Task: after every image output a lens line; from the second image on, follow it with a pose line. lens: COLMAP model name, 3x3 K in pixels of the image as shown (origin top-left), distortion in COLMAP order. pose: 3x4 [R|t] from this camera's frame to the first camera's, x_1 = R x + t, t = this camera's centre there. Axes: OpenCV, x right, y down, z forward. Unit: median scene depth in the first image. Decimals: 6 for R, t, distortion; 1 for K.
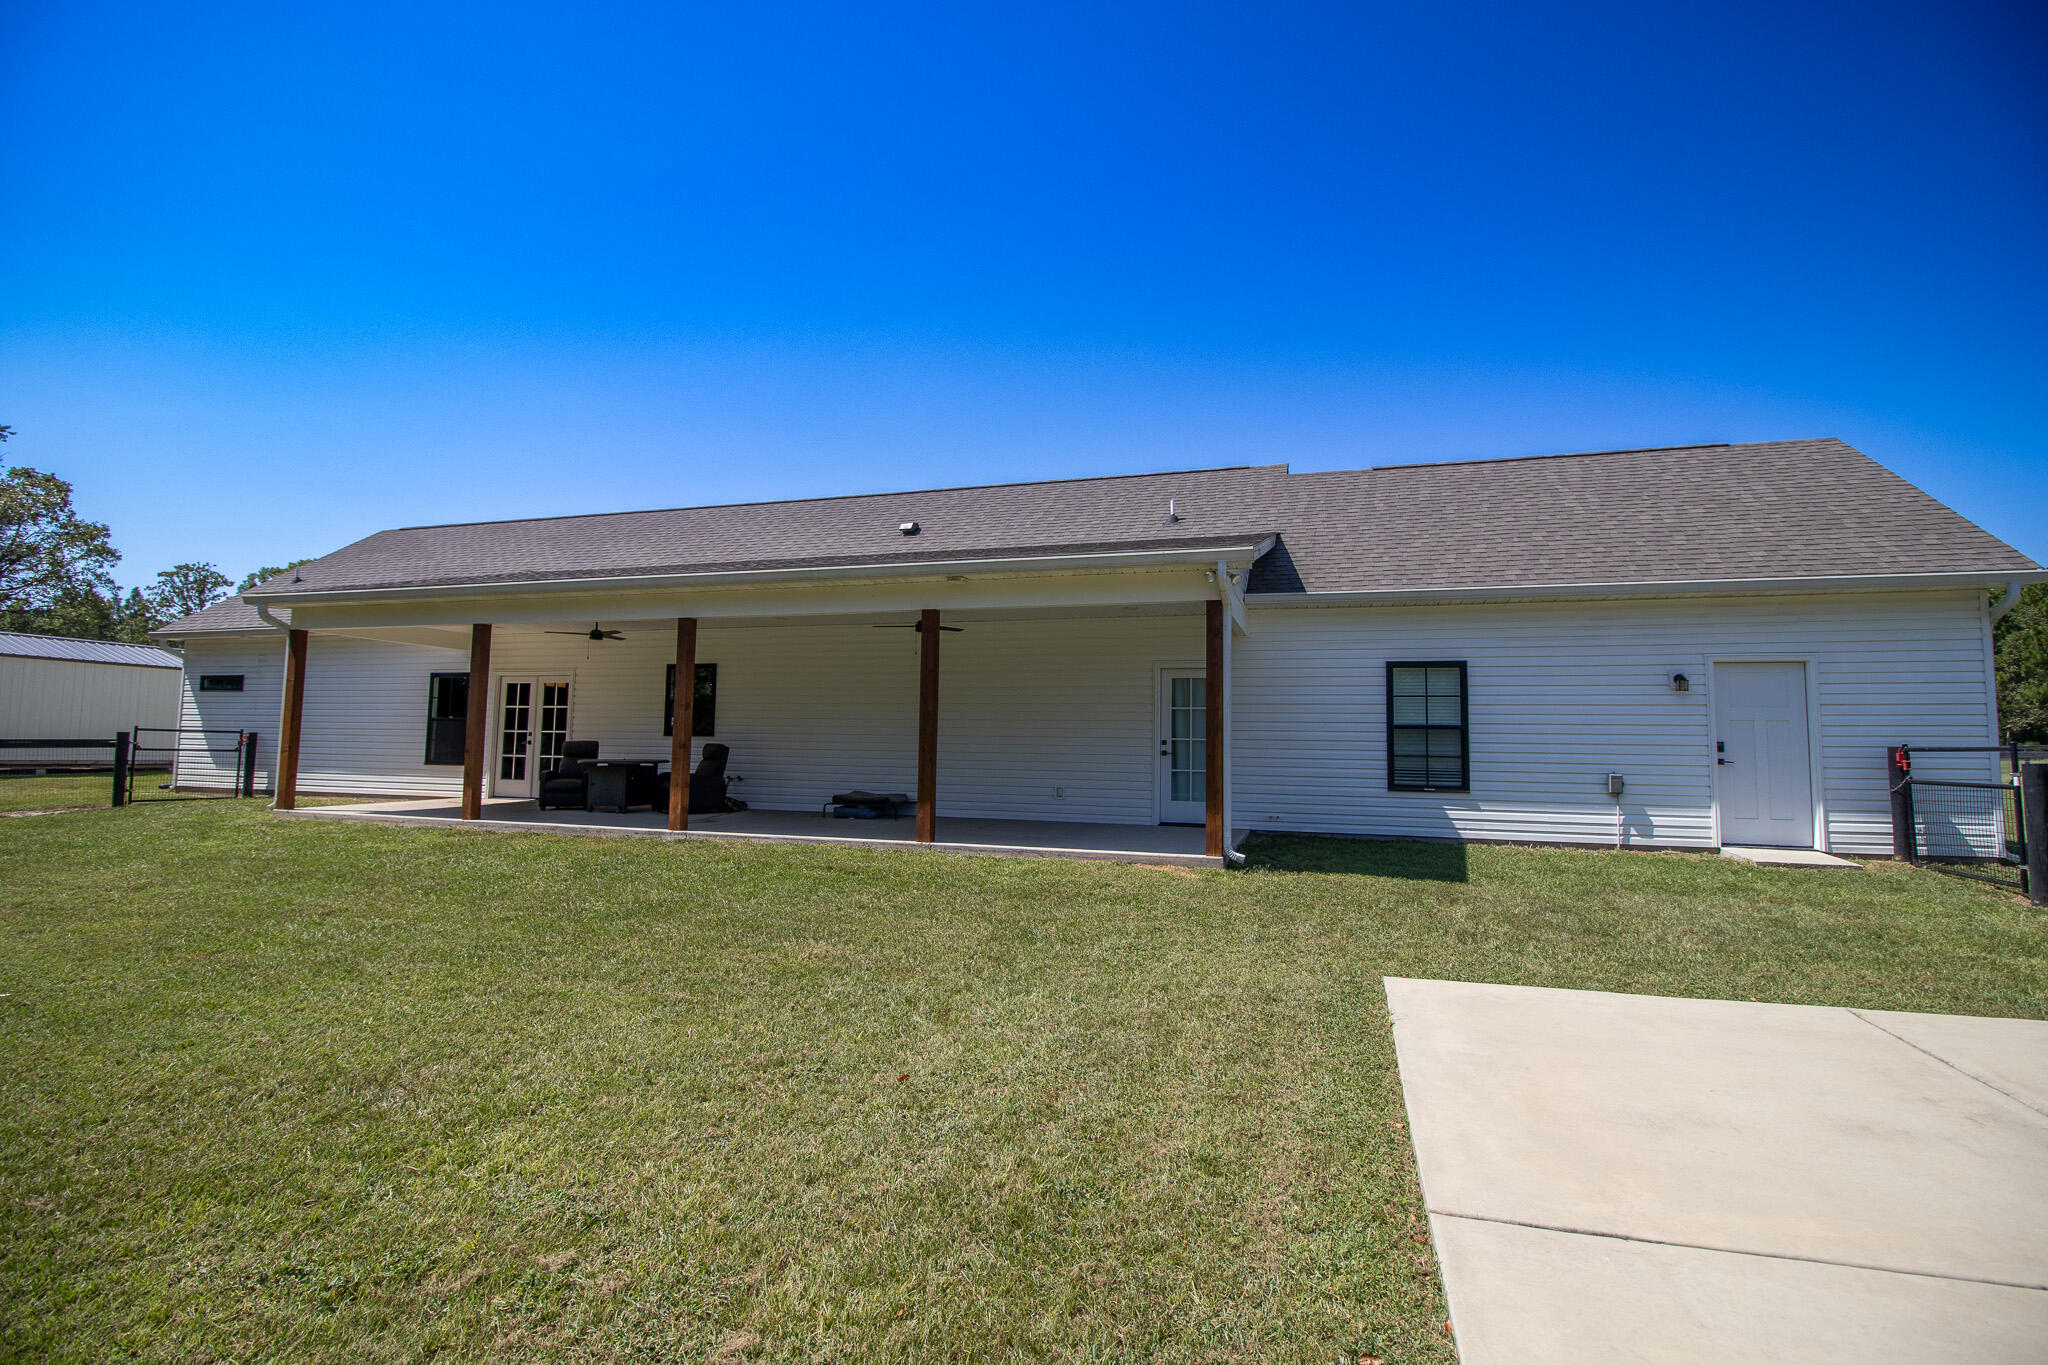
lens RADIAL K [[946.0, 0, 1029.9], [0, 946.0, 669.8], [0, 0, 1]] dist [-0.000589, -0.006448]
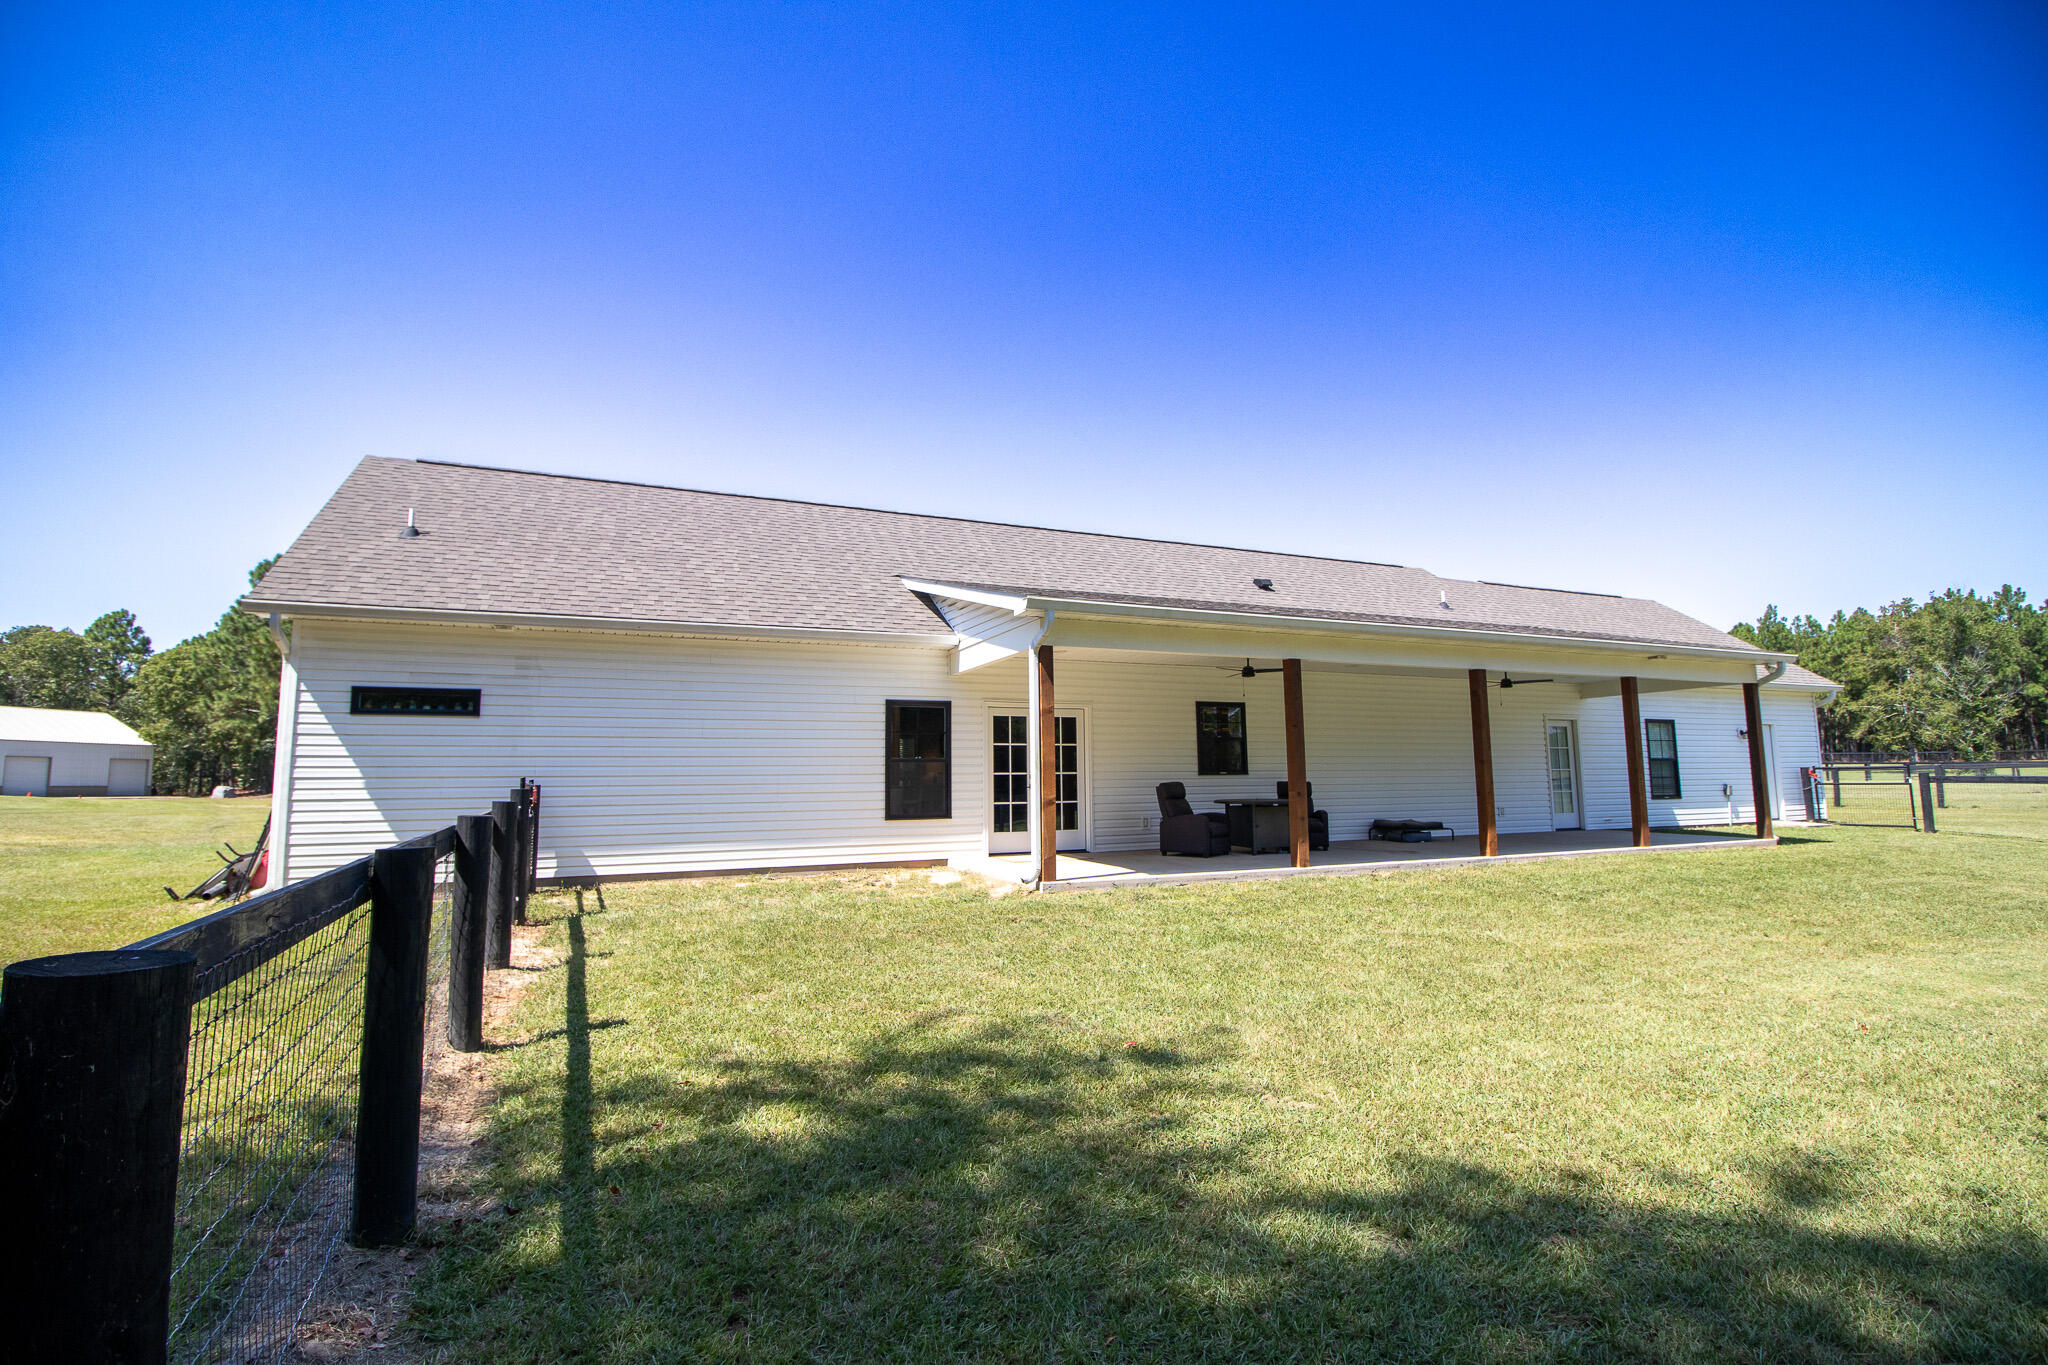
lens RADIAL K [[946.0, 0, 1025.1], [0, 946.0, 679.6], [0, 0, 1]] dist [-0.000589, -0.006448]
pose [[0.745063, 0.047569, 0.665296, -1.259347], [-0.033112, 0.998862, -0.034337, 0.011864], [-0.666172, 0.003554, 0.745790, 0.426607]]
